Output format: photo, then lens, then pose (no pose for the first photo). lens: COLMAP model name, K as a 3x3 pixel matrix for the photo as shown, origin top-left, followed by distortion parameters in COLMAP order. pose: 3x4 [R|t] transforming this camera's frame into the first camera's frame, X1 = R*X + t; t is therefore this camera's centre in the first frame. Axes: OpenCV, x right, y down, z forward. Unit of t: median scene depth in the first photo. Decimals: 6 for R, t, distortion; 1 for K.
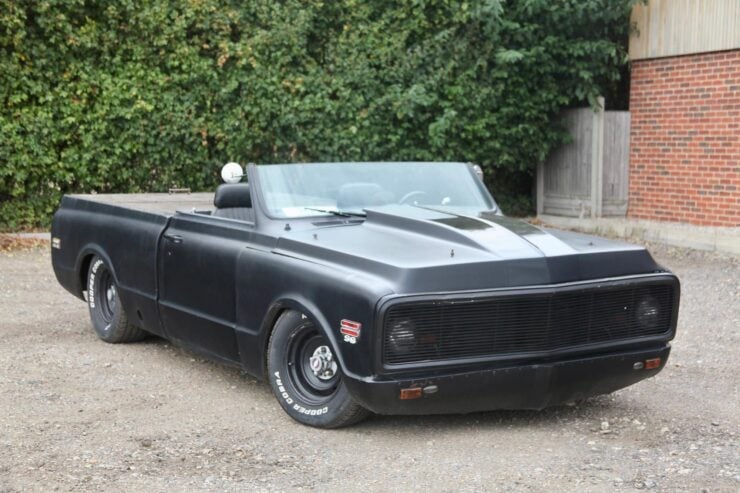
lens RADIAL K [[1166.6, 0, 371.2], [0, 1166.6, 263.1], [0, 0, 1]] dist [0.120023, 0.089556]
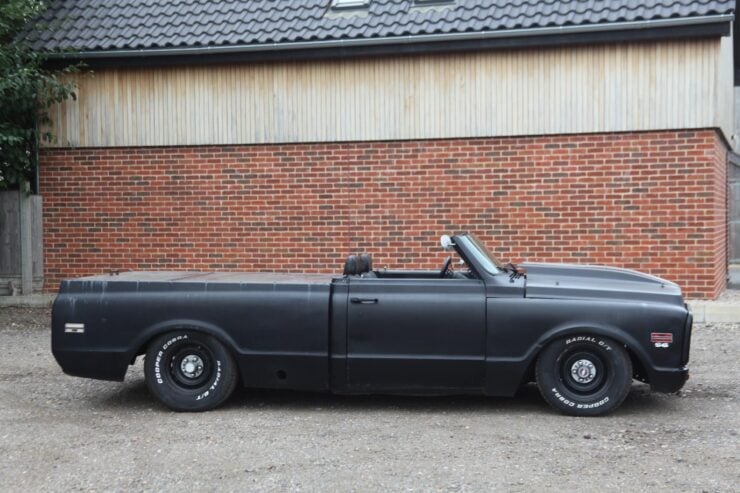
lens RADIAL K [[1166.6, 0, 371.2], [0, 1166.6, 263.1], [0, 0, 1]] dist [0.120023, 0.089556]
pose [[0.633927, -0.038583, 0.772430, -0.486877], [0.092611, 0.995355, -0.026287, -0.012189], [-0.767828, 0.088200, 0.634556, 0.103461]]
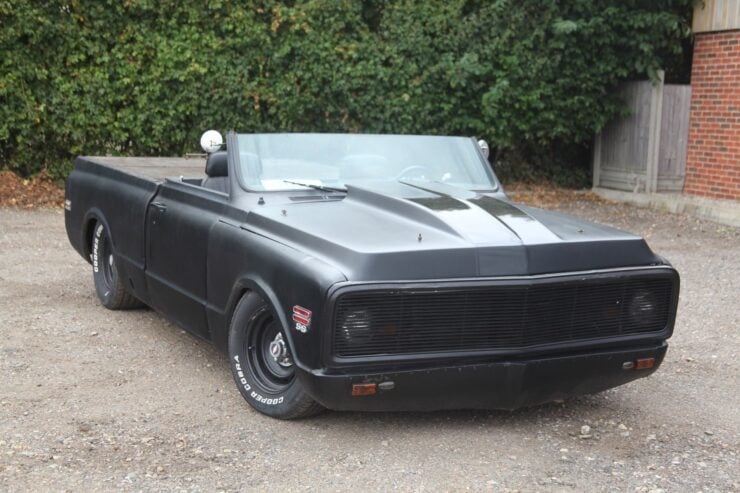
lens RADIAL K [[1107.5, 0, 370.7], [0, 1107.5, 262.0], [0, 0, 1]] dist [0.087543, 0.151461]
pose [[0.996368, 0.037525, -0.076434, 0.034283], [-0.034834, 0.998736, 0.036230, -0.006784], [0.077697, -0.033436, 0.996416, 0.045233]]
